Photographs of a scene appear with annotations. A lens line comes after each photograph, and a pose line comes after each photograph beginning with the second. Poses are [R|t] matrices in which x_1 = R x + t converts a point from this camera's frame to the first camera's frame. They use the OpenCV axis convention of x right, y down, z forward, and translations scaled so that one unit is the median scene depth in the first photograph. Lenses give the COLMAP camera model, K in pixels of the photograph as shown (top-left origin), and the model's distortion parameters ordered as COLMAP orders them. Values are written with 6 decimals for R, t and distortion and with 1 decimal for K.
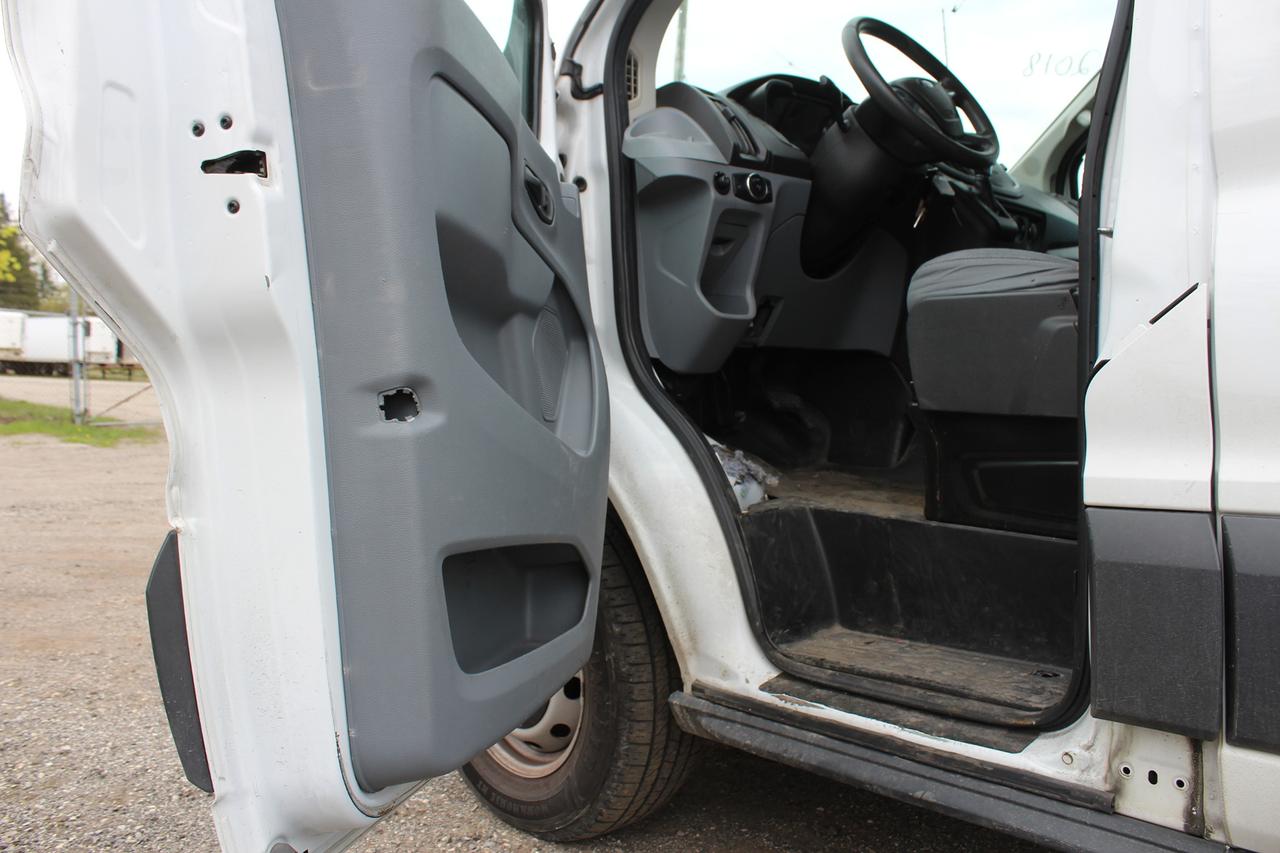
lens RADIAL K [[1033.0, 0, 645.0], [0, 1033.0, 414.4], [0, 0, 1]] dist [-0.162282, 0.124000]
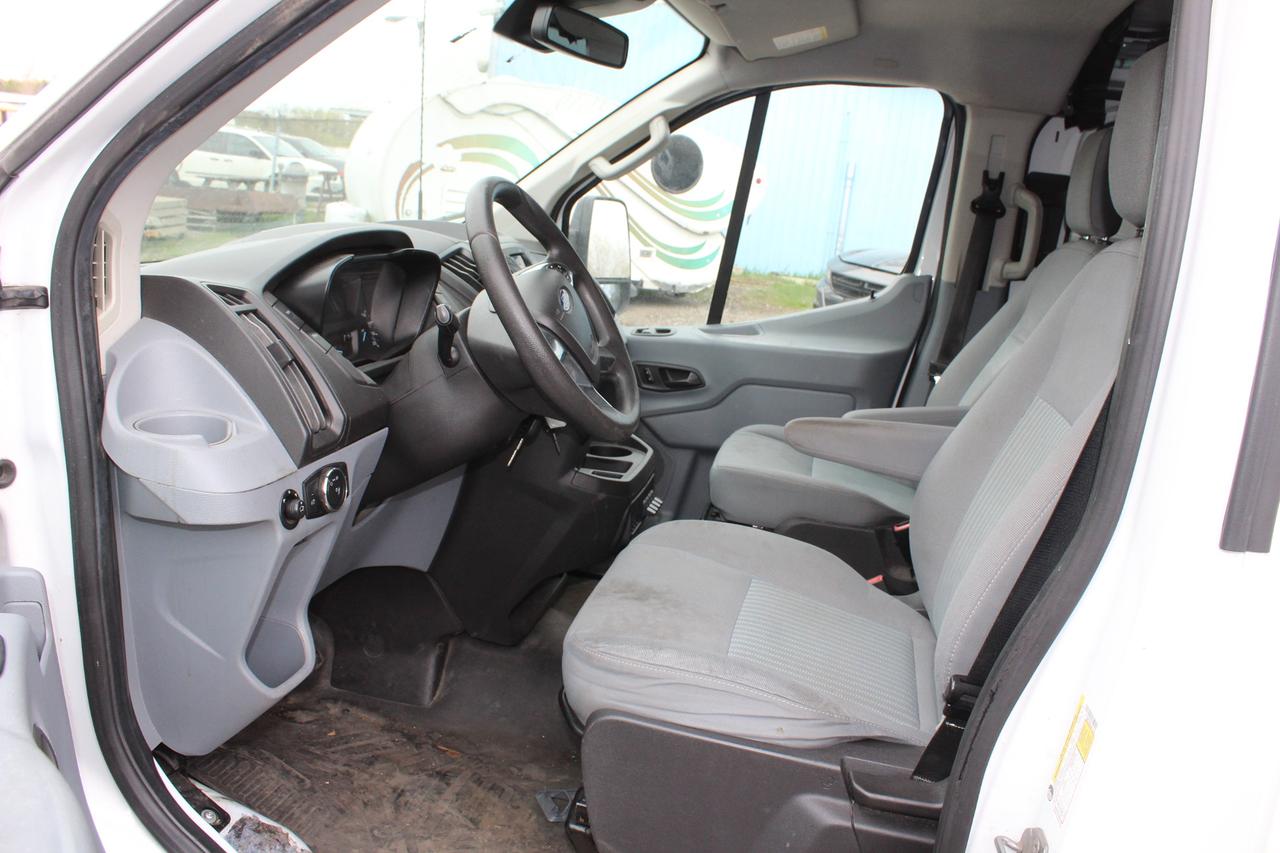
lens RADIAL K [[1033.0, 0, 645.0], [0, 1033.0, 414.4], [0, 0, 1]] dist [-0.162282, 0.124000]
pose [[0.773234, -0.052556, 0.631940, -0.127096], [-0.089266, 0.977615, 0.190529, -0.383197], [-0.627807, -0.203735, 0.751233, 0.407963]]
